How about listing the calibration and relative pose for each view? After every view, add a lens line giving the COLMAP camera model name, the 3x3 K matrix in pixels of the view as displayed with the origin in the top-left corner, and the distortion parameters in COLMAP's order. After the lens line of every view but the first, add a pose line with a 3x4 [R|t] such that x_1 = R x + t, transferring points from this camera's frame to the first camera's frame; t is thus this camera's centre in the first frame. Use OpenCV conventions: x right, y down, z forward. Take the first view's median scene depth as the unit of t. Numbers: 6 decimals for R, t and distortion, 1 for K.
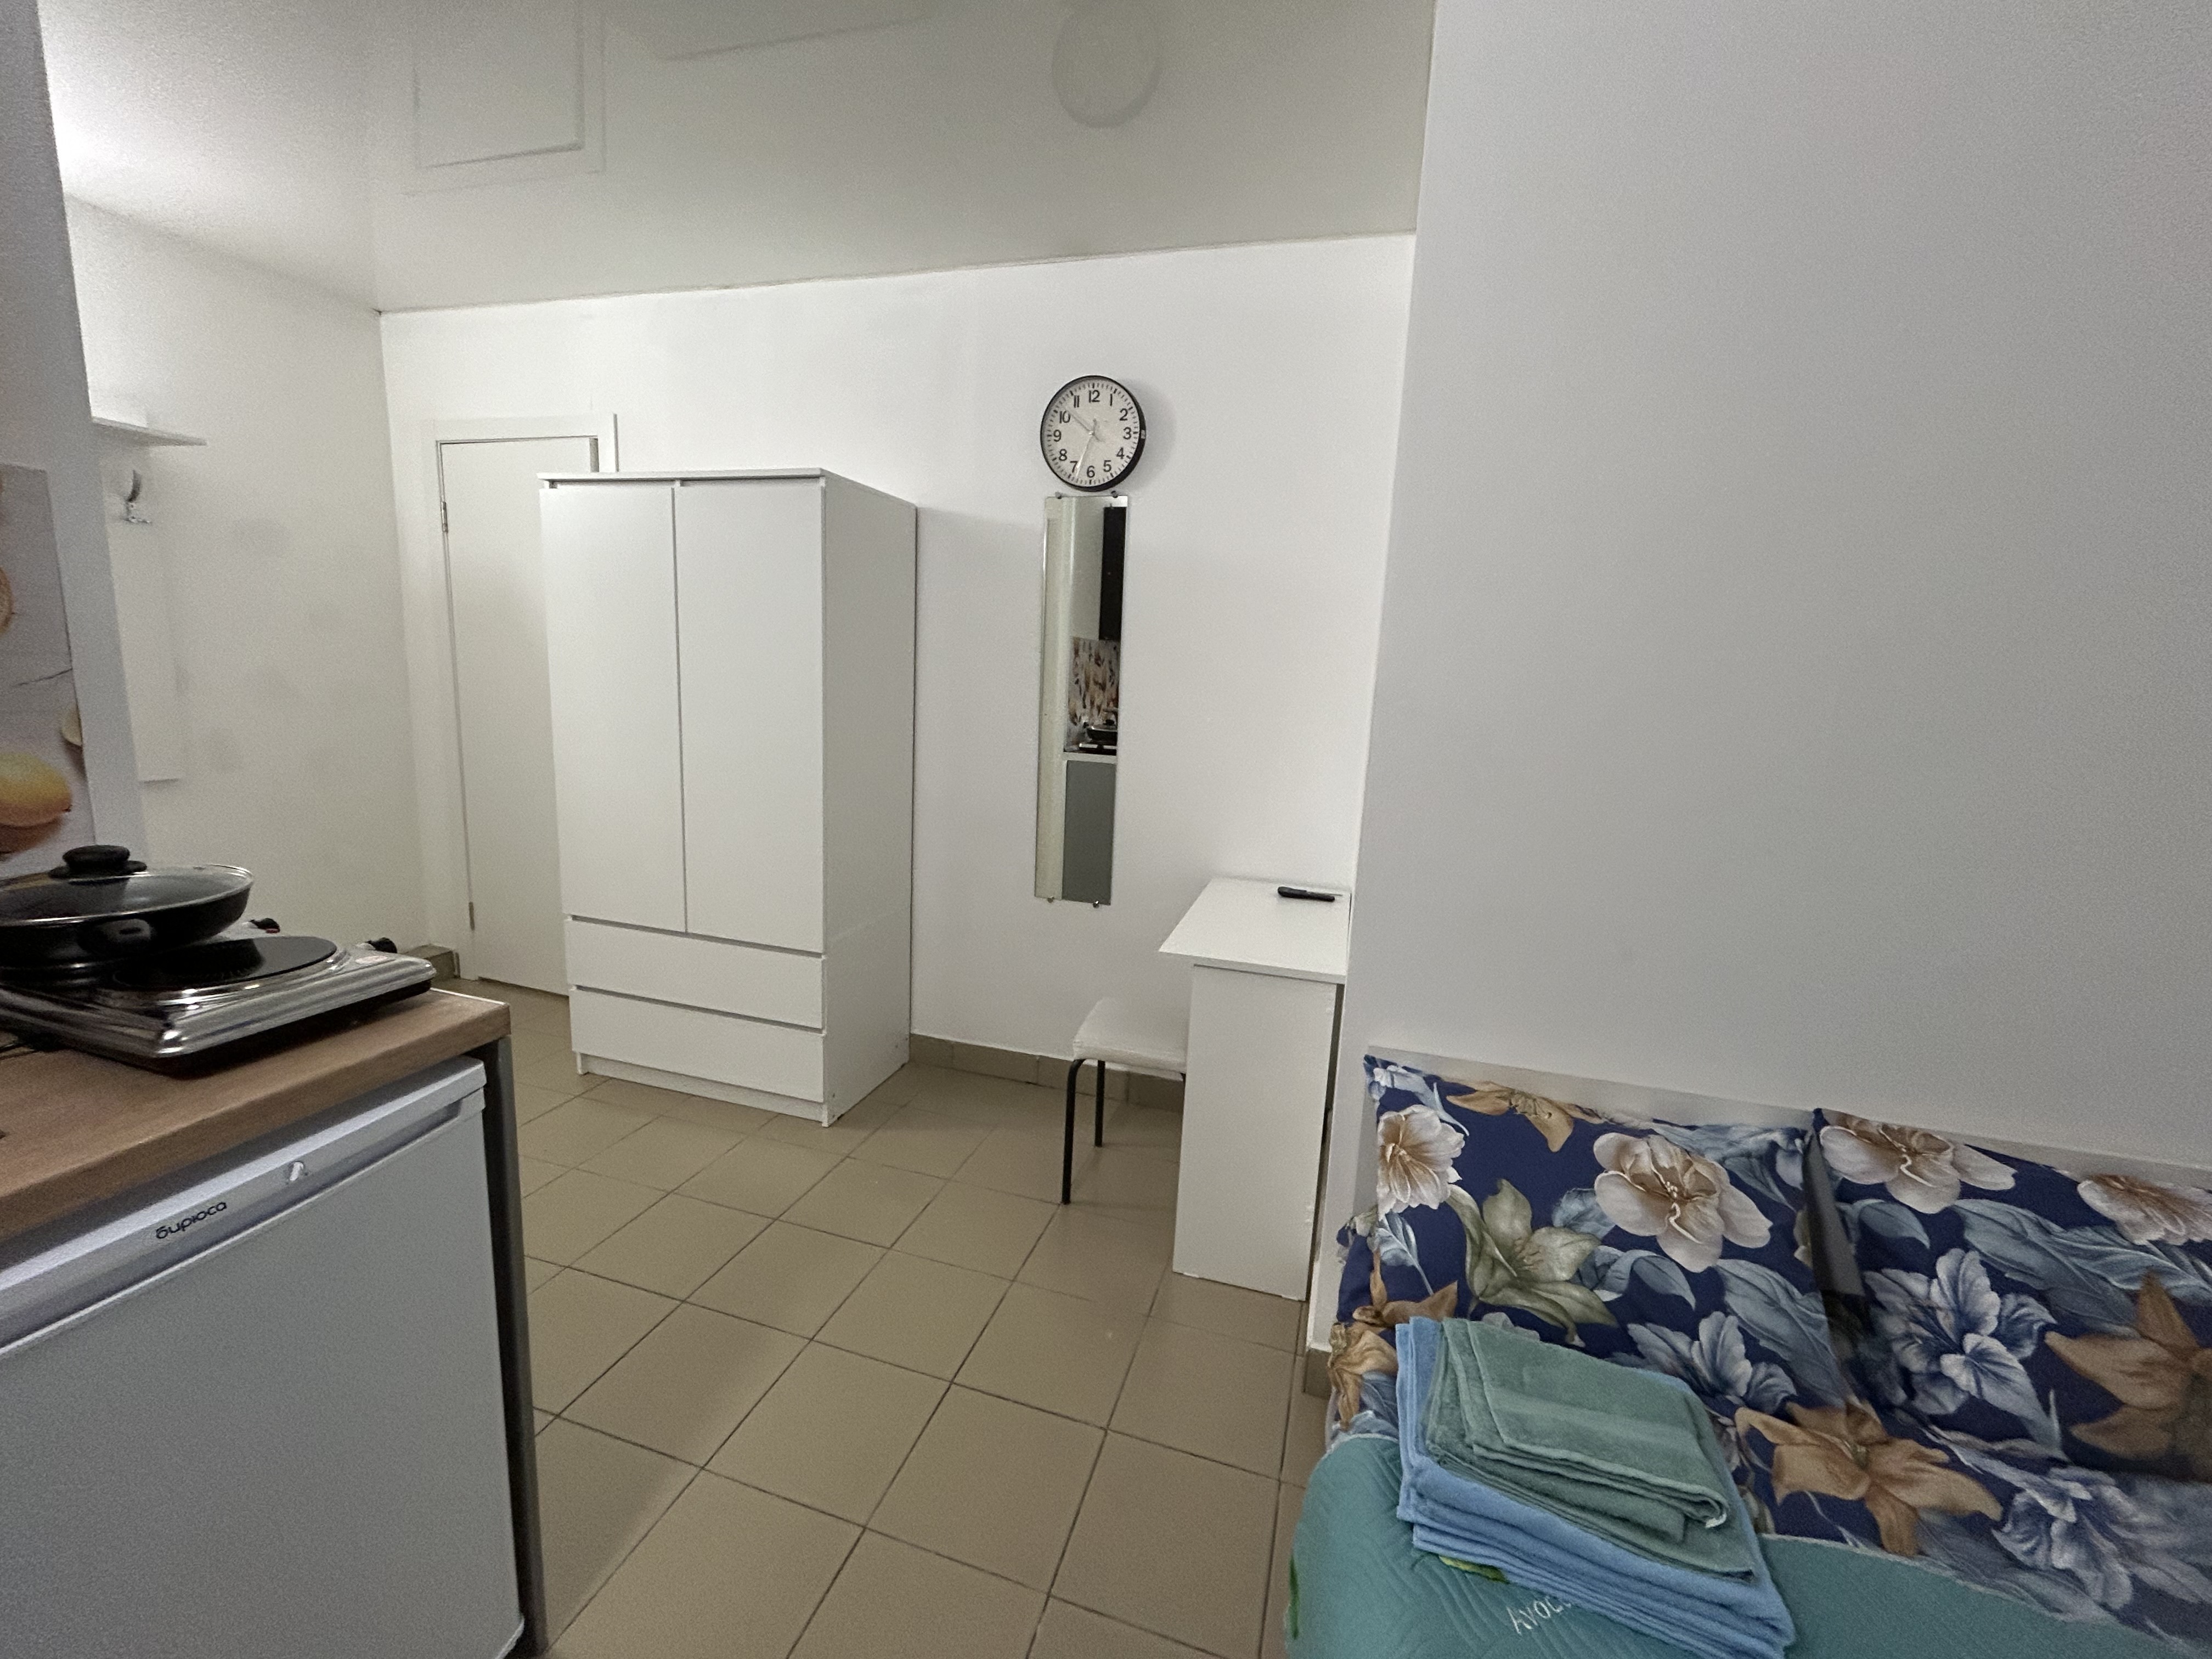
lens RADIAL K [[903.1, 0, 1104.6], [0, 903.1, 825.5], [0, 0, 1]] dist [-0.003029, -0.000330]
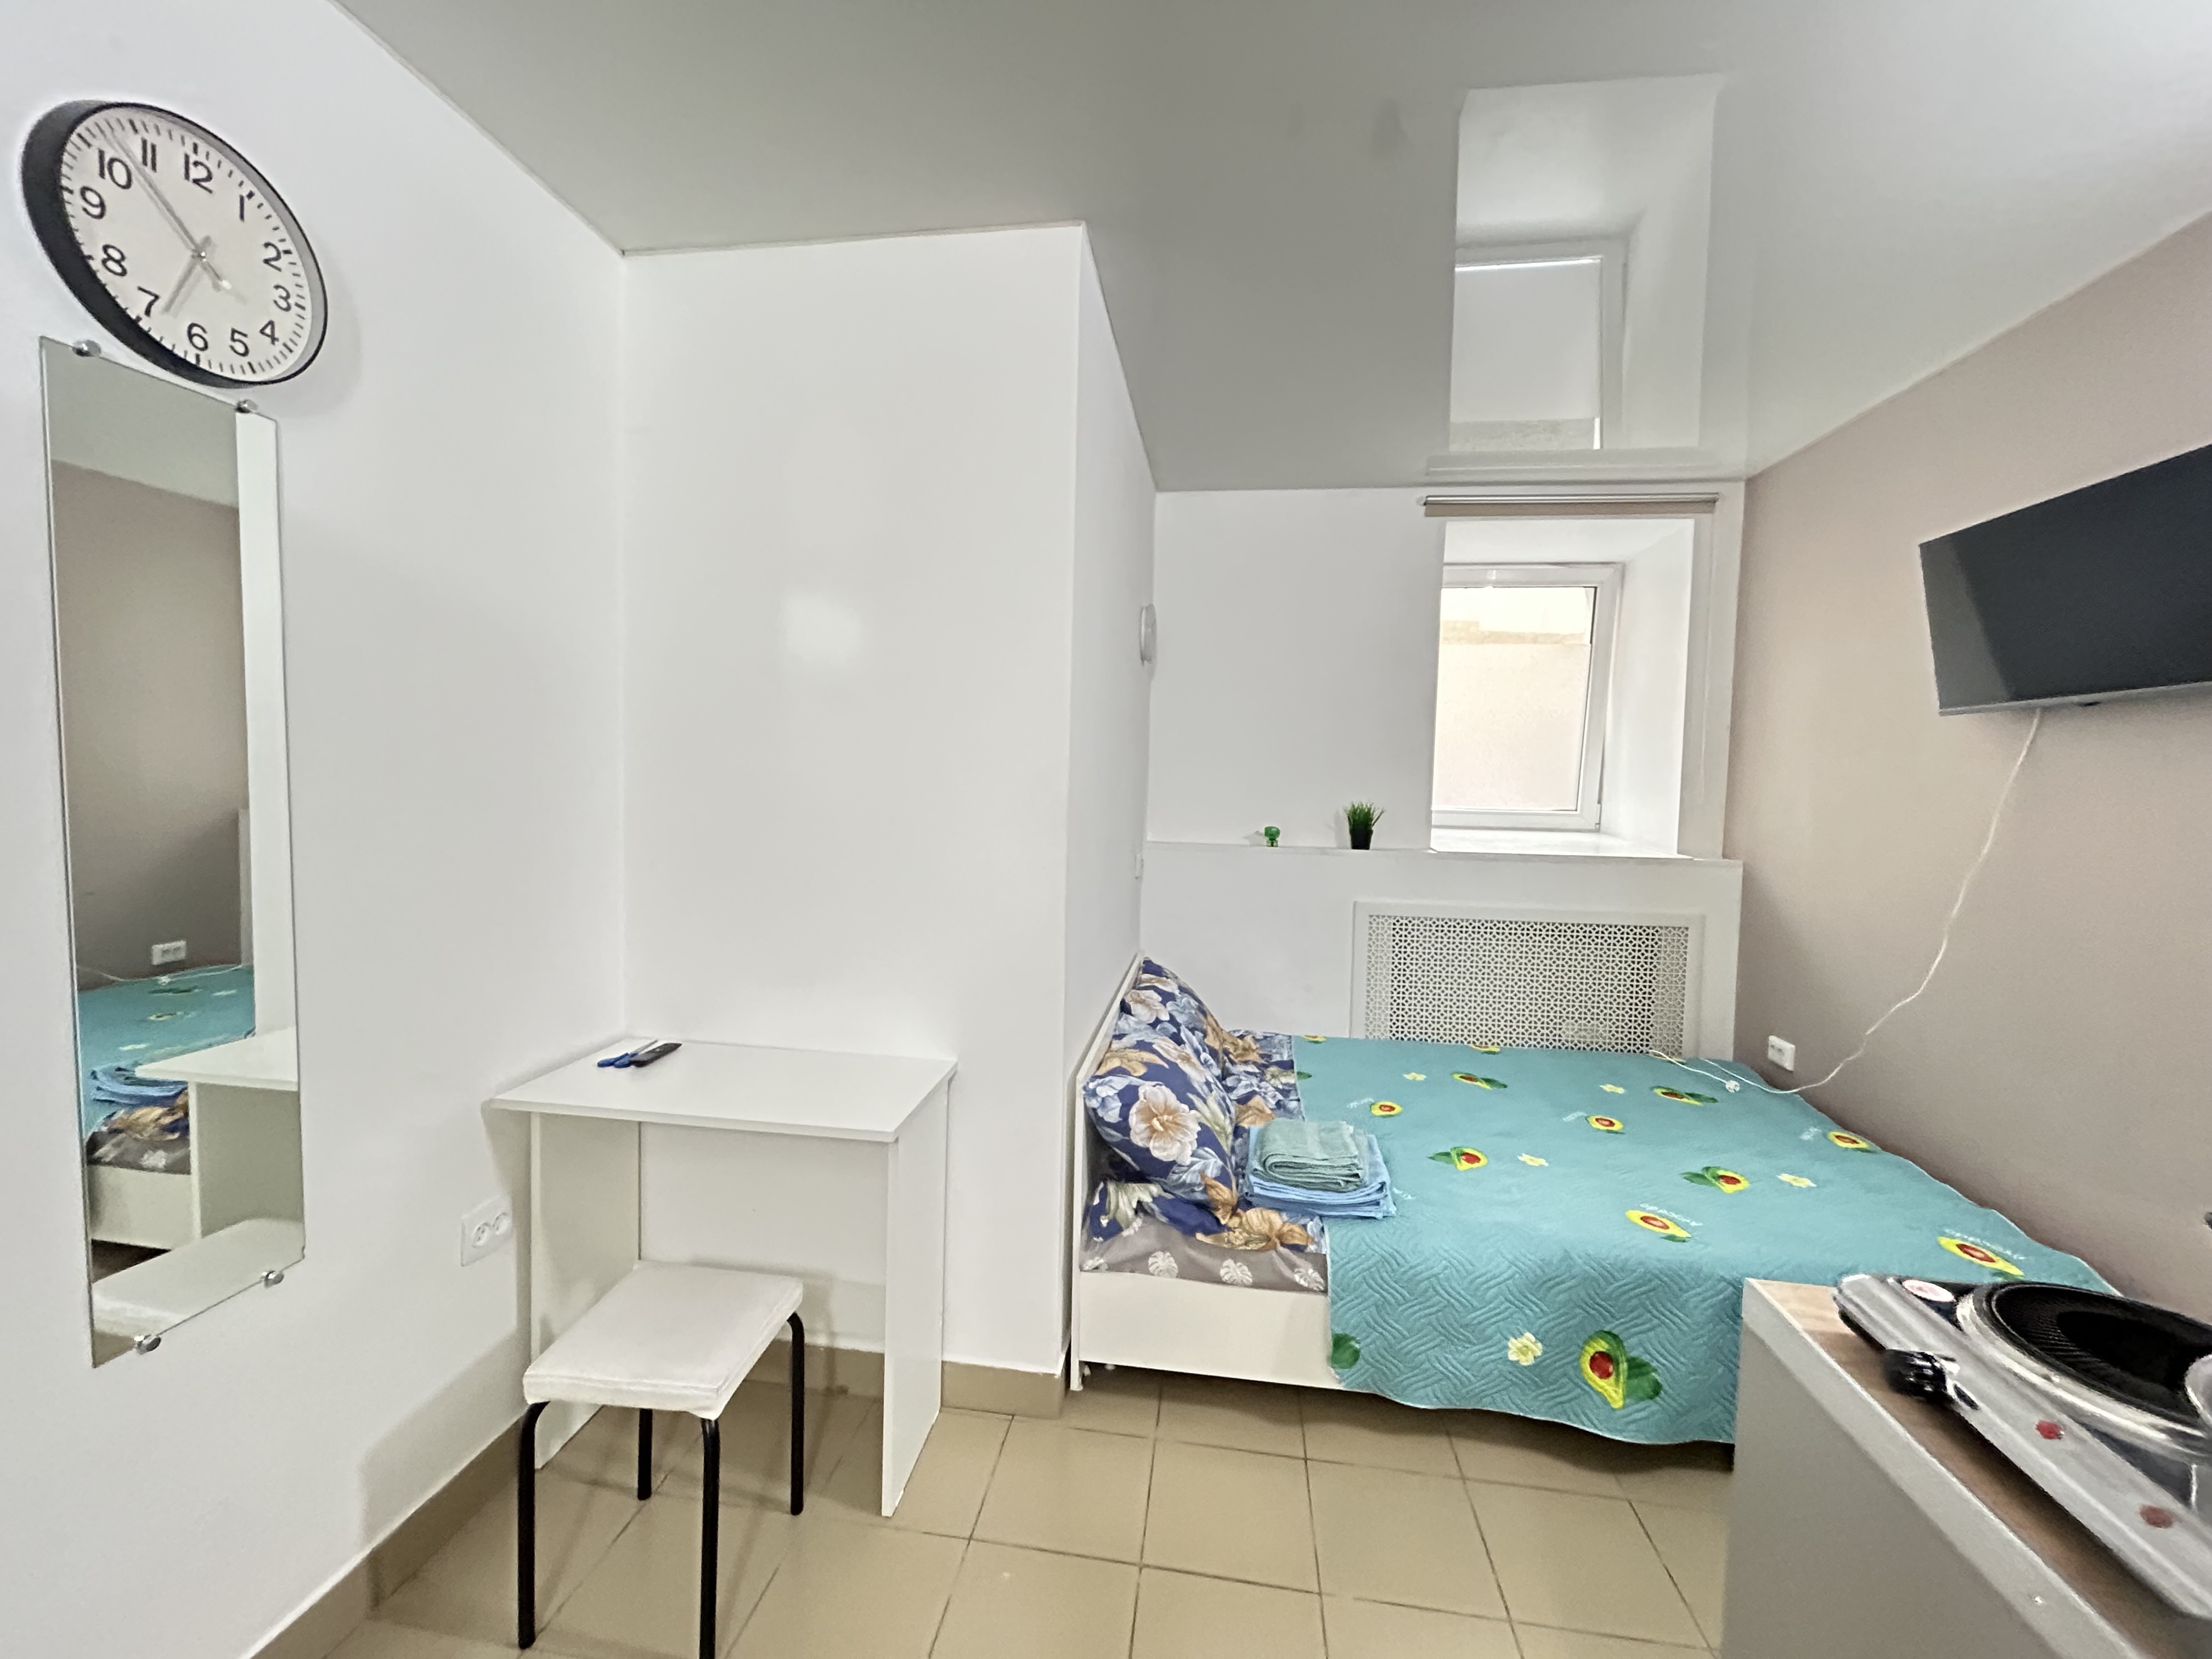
lens RADIAL K [[903.1, 0, 1104.6], [0, 903.1, 825.5], [0, 0, 1]] dist [-0.003029, -0.000330]
pose [[-0.150742, -0.105193, 0.982960, -0.540978], [0.137182, 0.982476, 0.126179, -0.150568], [-0.979009, 0.153865, -0.133670, 0.658876]]
